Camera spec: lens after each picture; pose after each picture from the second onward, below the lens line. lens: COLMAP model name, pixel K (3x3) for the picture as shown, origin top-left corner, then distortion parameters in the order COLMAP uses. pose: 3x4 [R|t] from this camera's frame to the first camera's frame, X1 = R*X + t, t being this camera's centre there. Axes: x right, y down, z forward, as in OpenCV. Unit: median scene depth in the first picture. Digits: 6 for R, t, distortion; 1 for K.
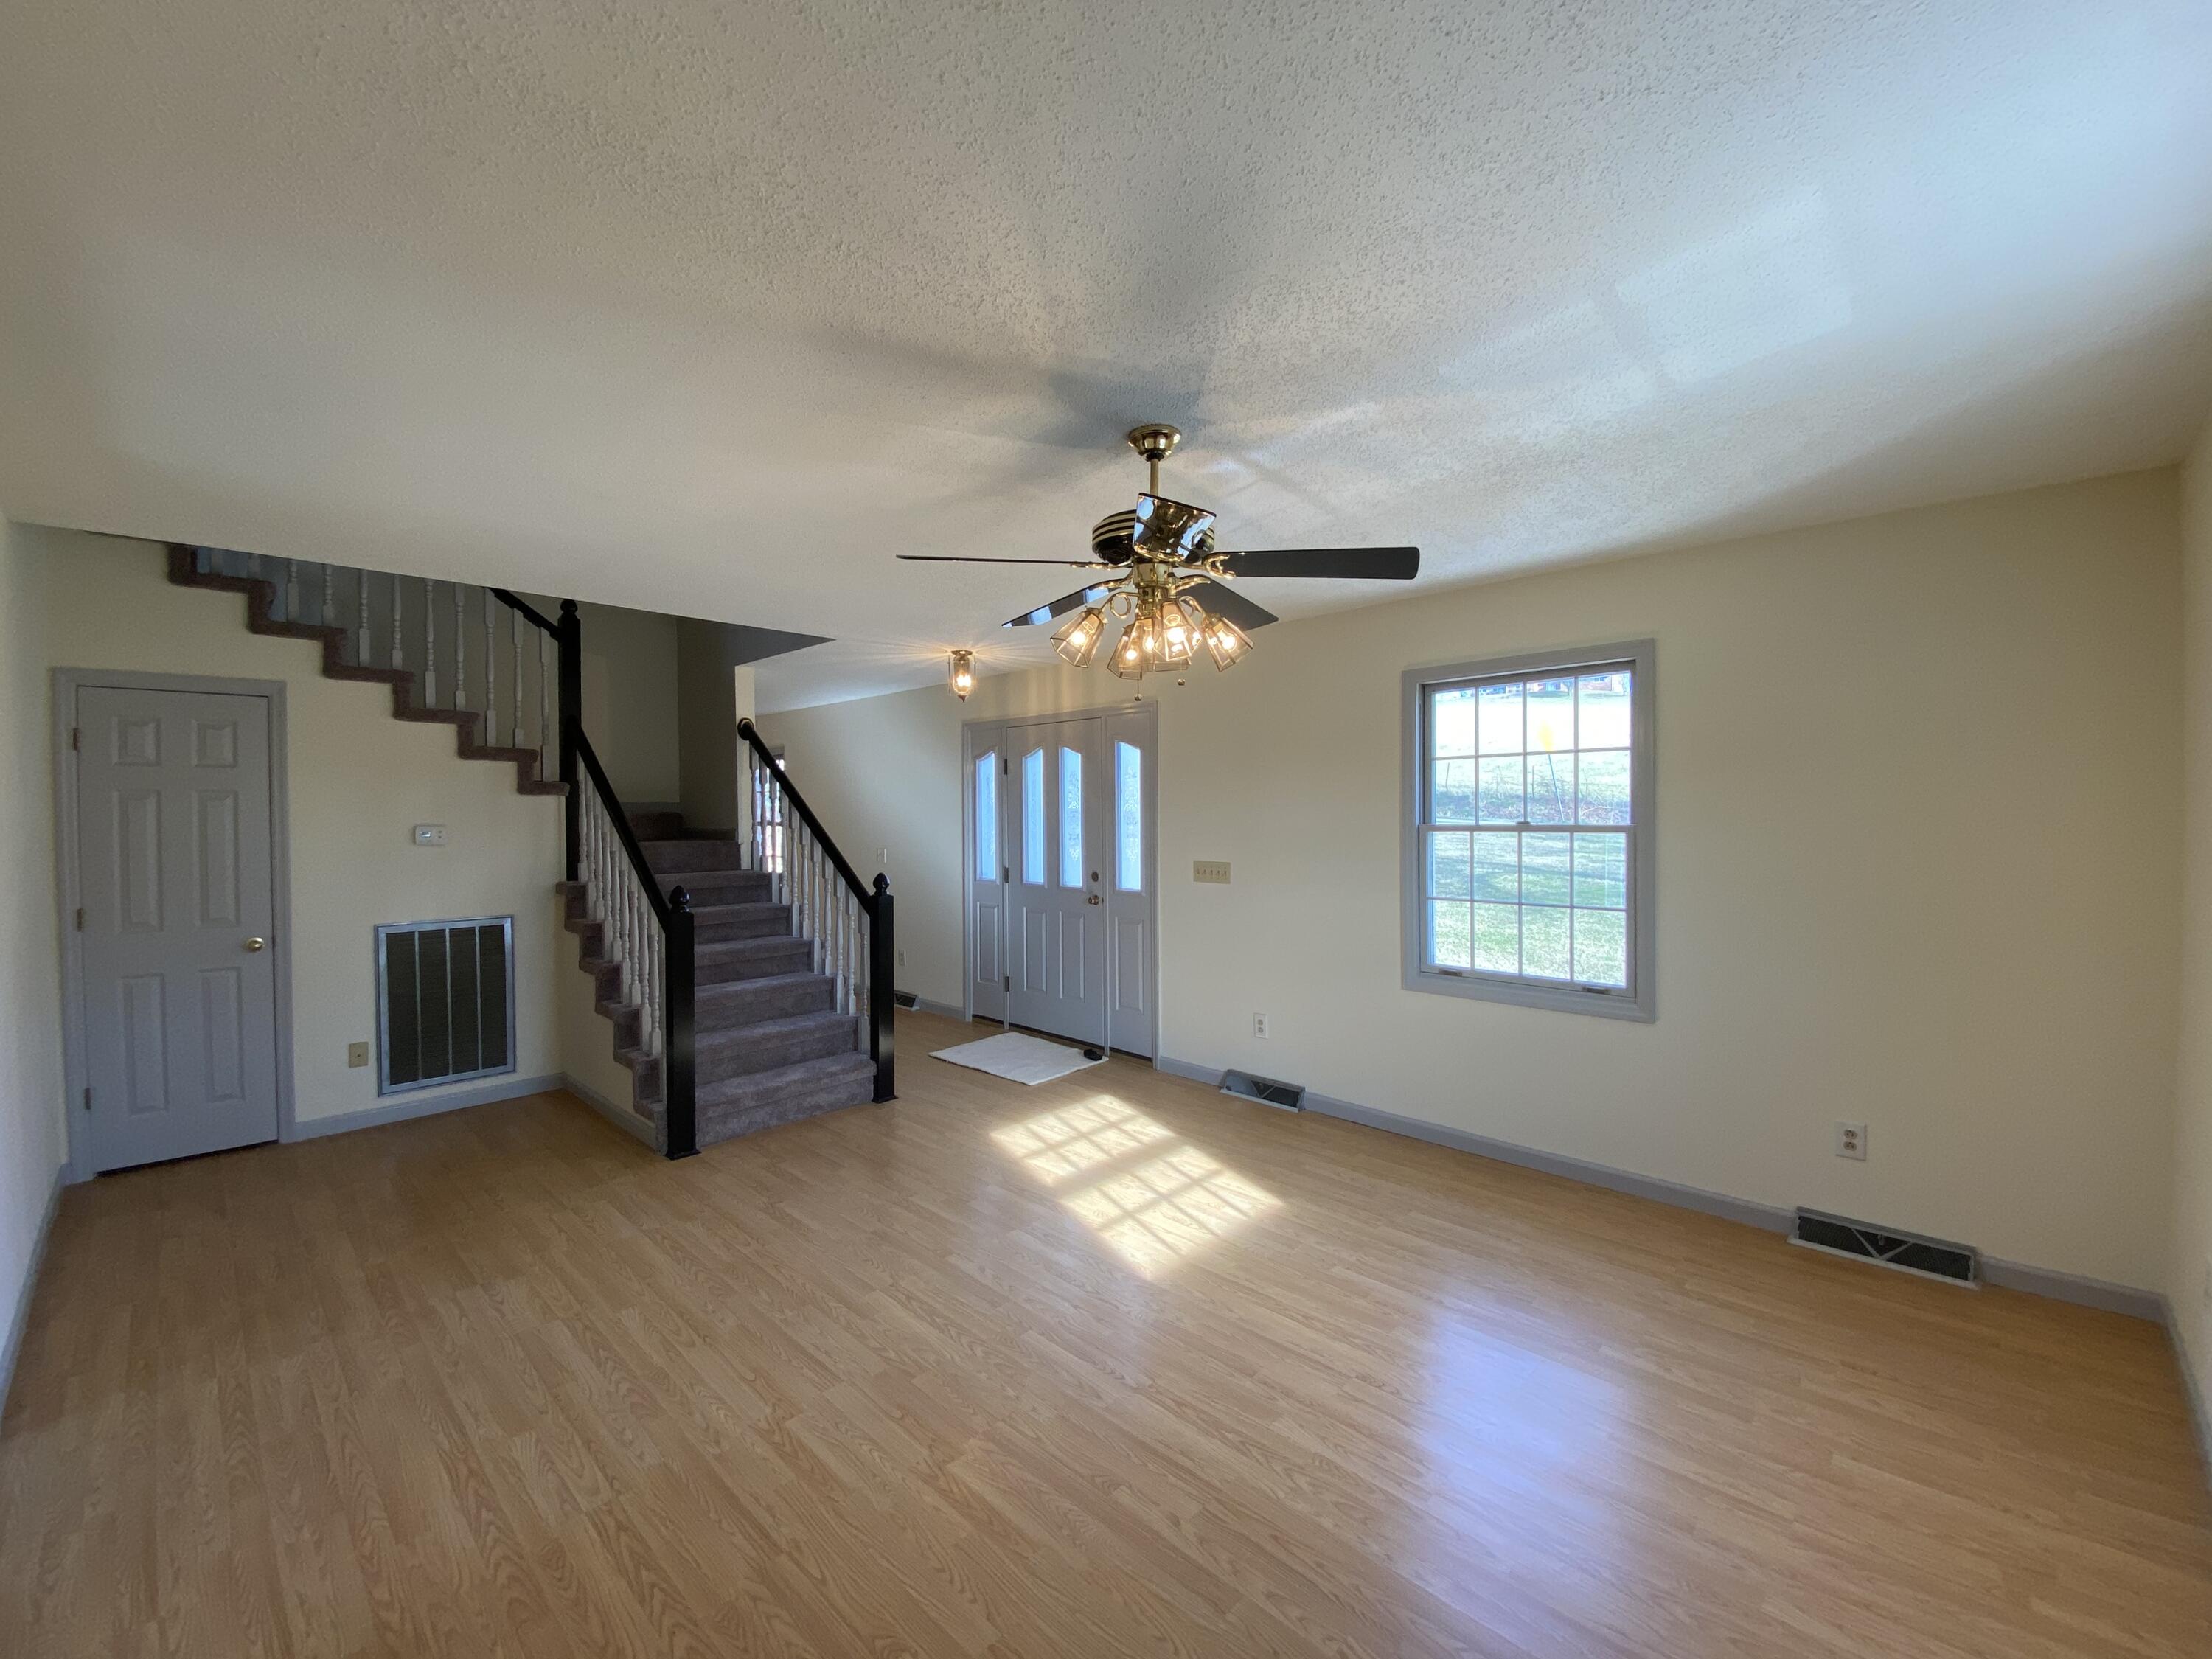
lens RADIAL K [[902.3, 0, 1101.5], [0, 902.3, 822.1], [0, 0, 1]] dist [0.029234, -0.025849]
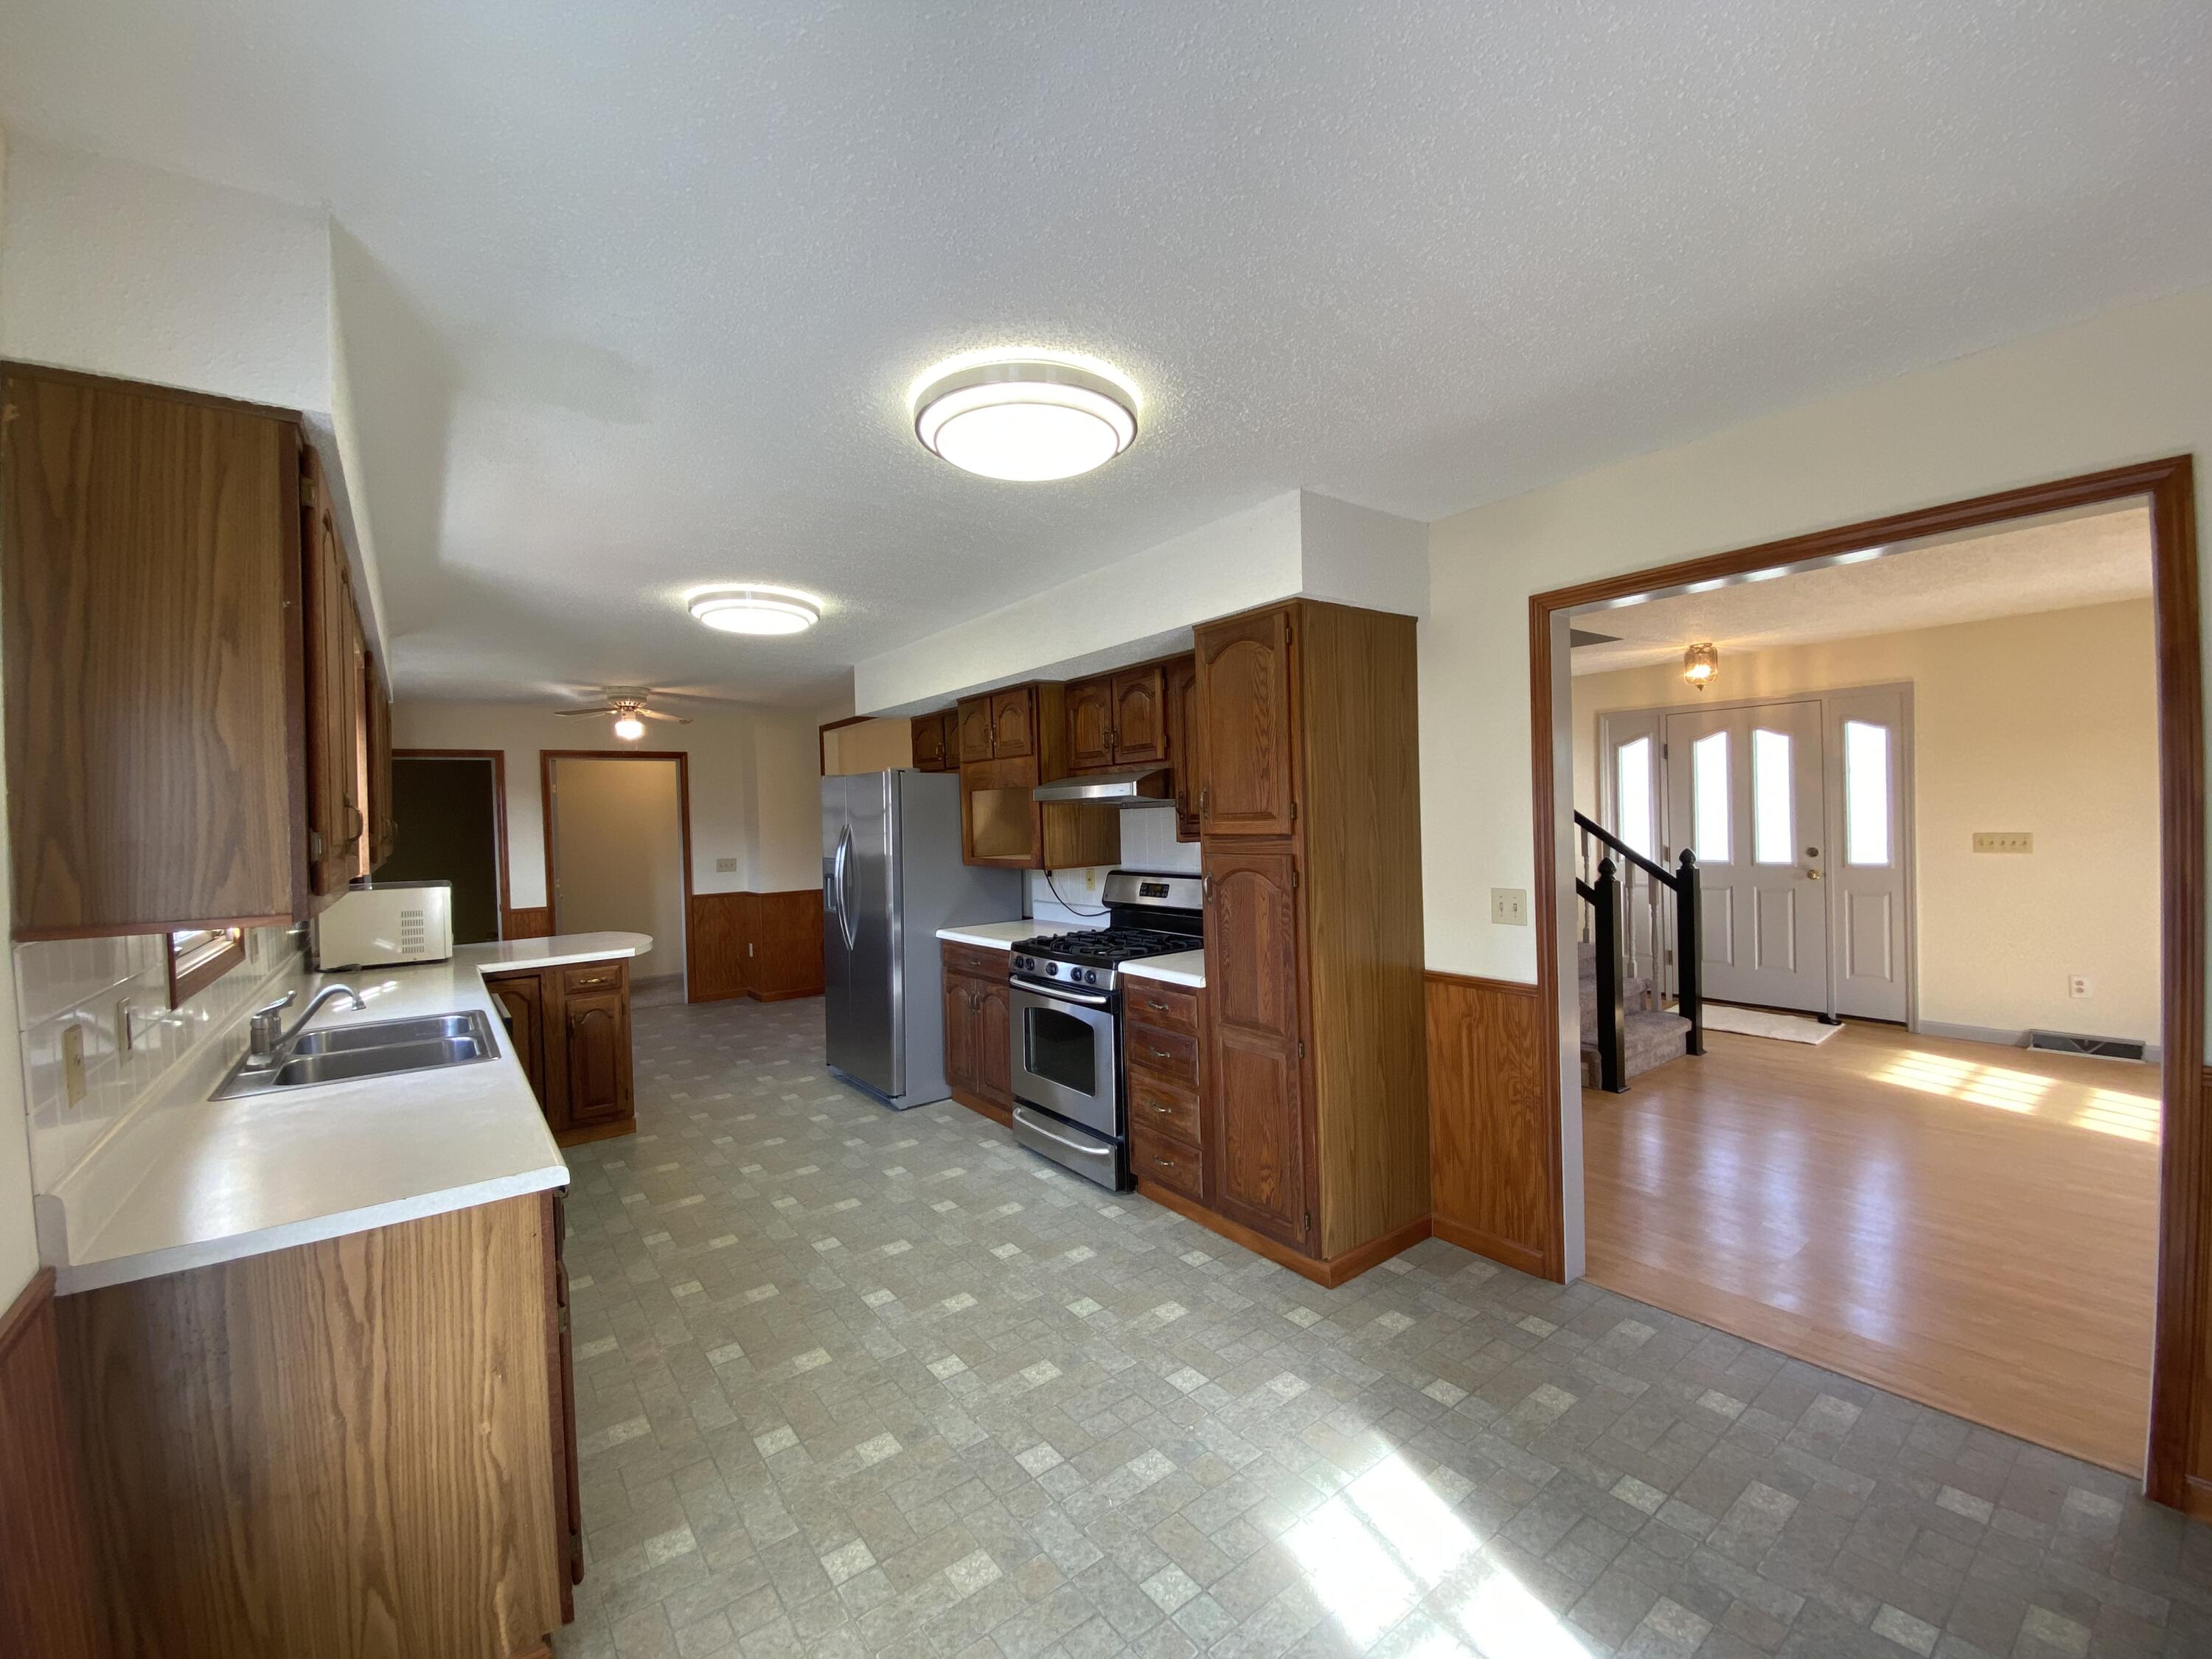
lens RADIAL K [[902.3, 0, 1101.5], [0, 902.3, 822.1], [0, 0, 1]] dist [0.029234, -0.025849]
pose [[0.985581, -0.018128, -0.168233, -0.951130], [0.019302, 0.999799, 0.005349, 0.005484], [0.168102, -0.008519, 0.985733, -0.267861]]
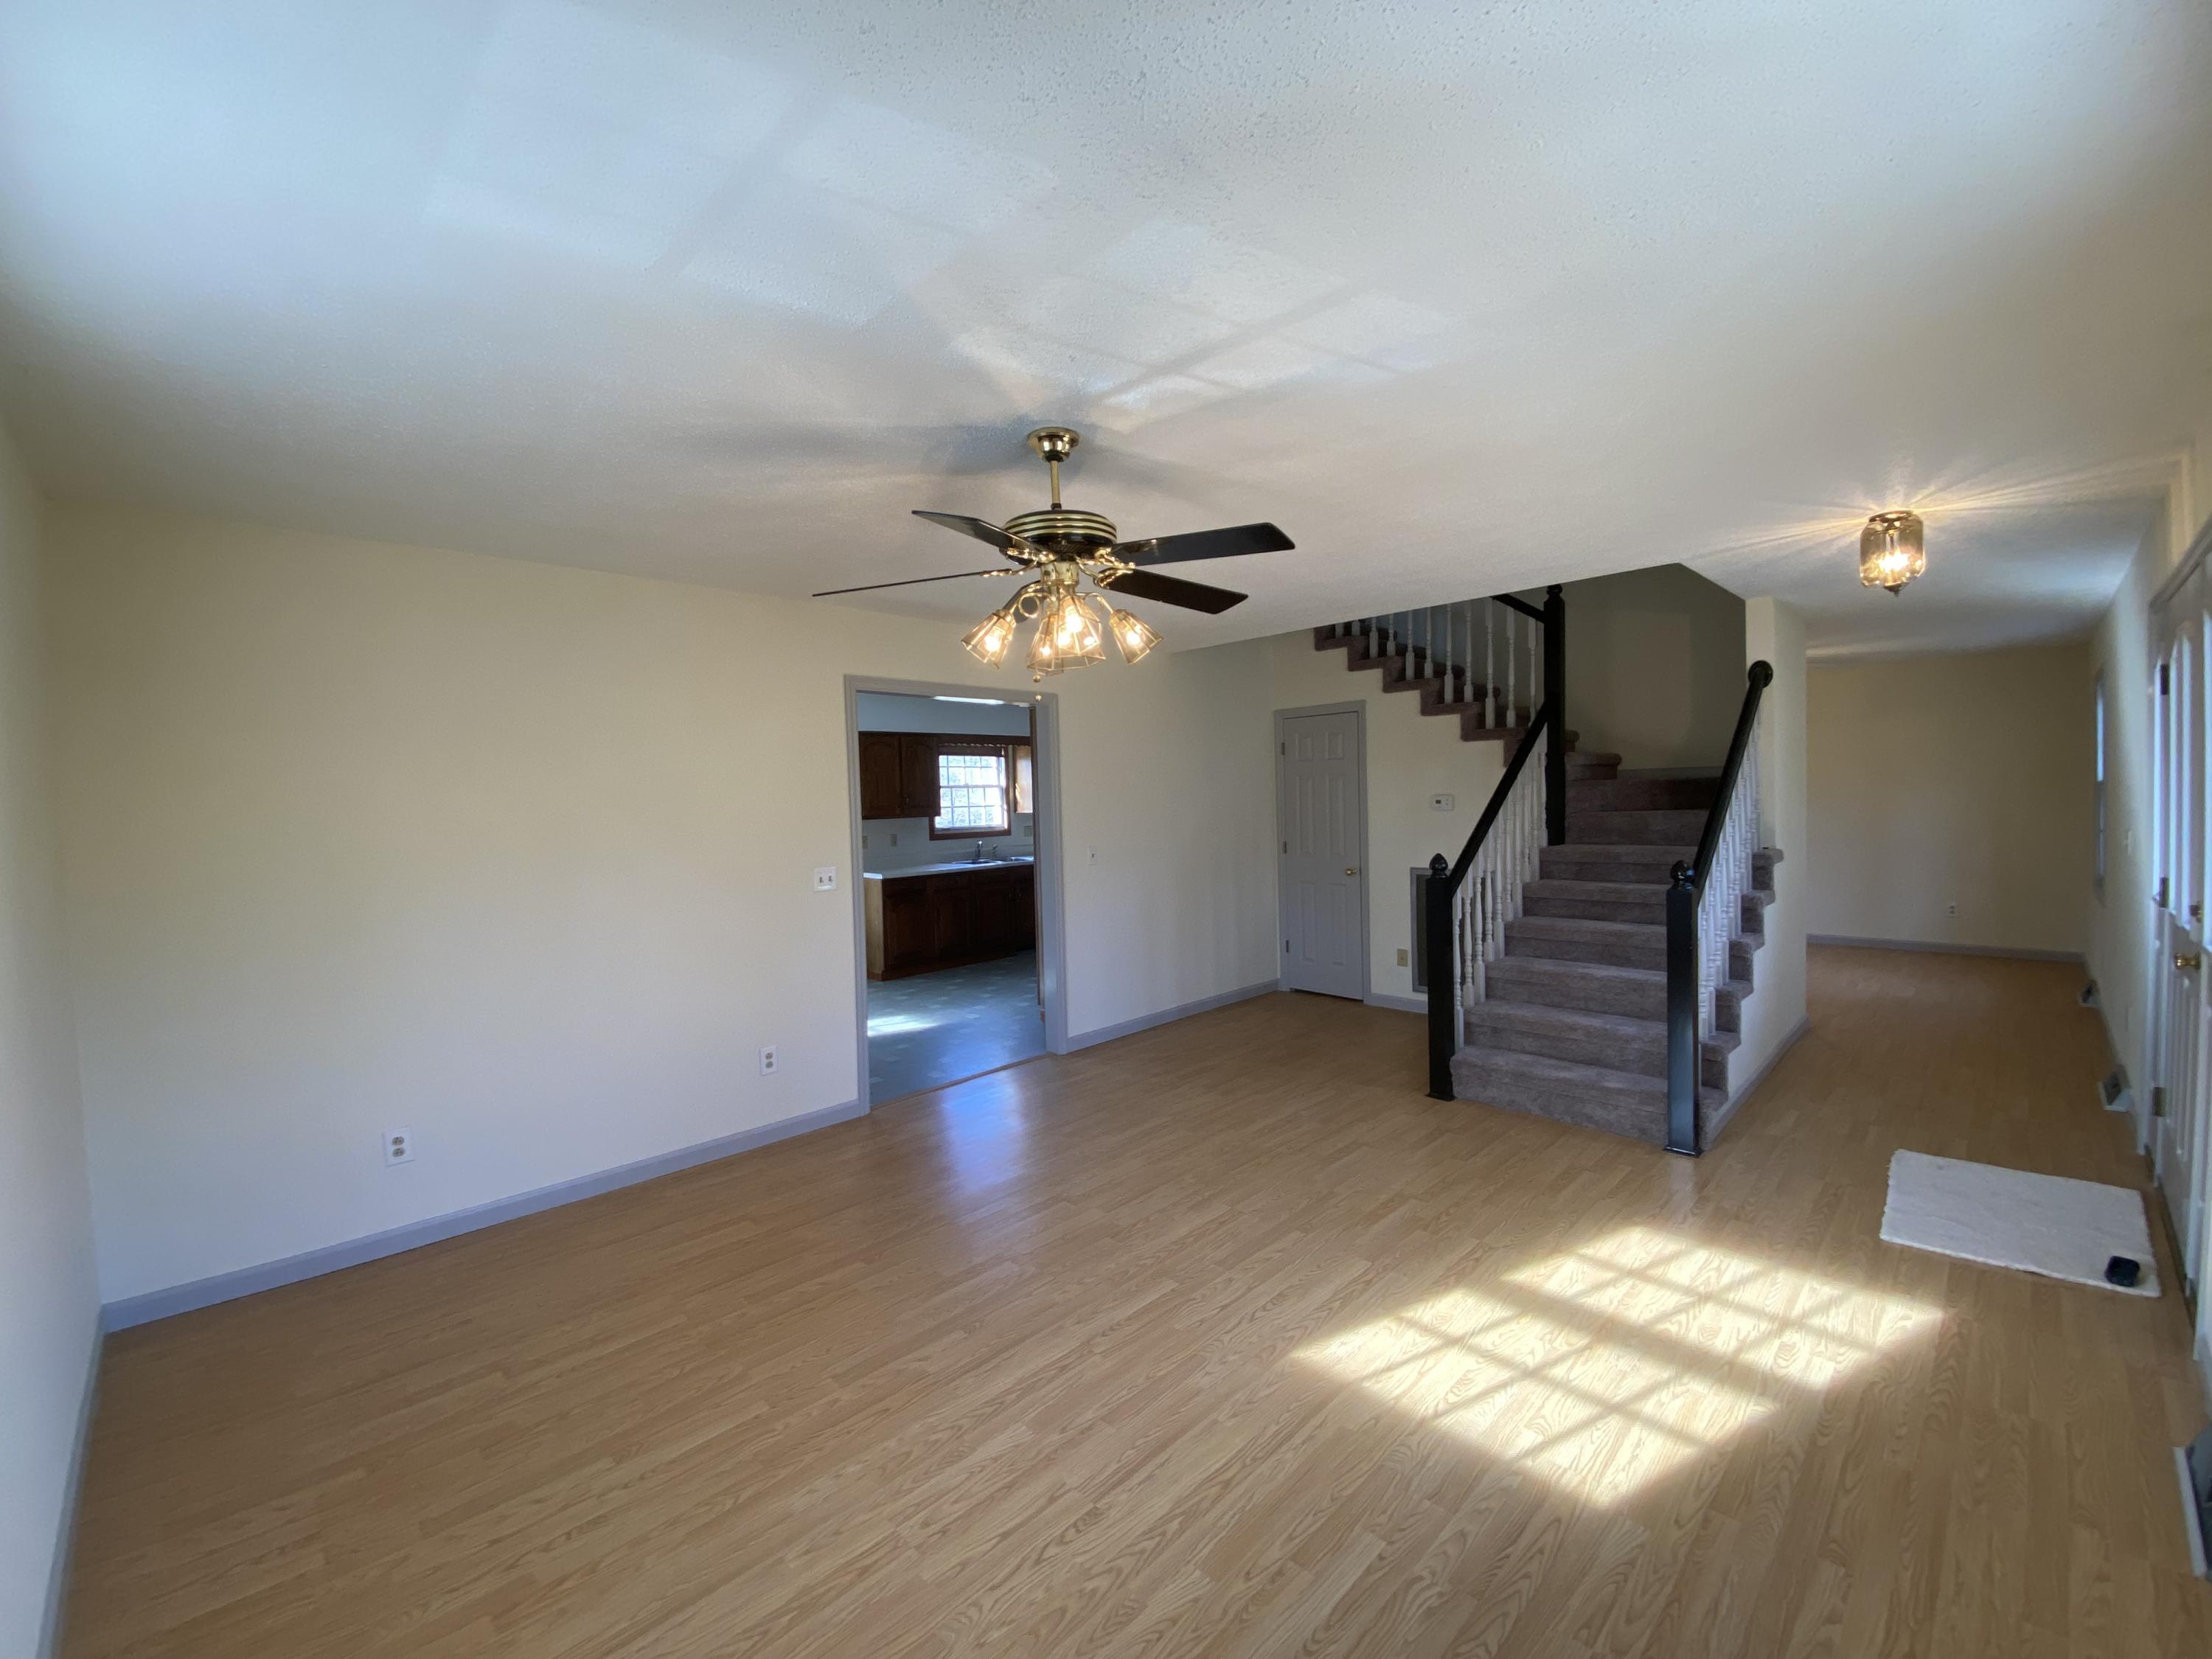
lens RADIAL K [[902.3, 0, 1101.5], [0, 902.3, 822.1], [0, 0, 1]] dist [0.029234, -0.025849]
pose [[-0.032966, 0.037449, -0.998755, 0.644078], [0.018463, 0.999150, 0.036855, -0.016077], [0.999286, -0.017225, -0.033630, 0.633430]]
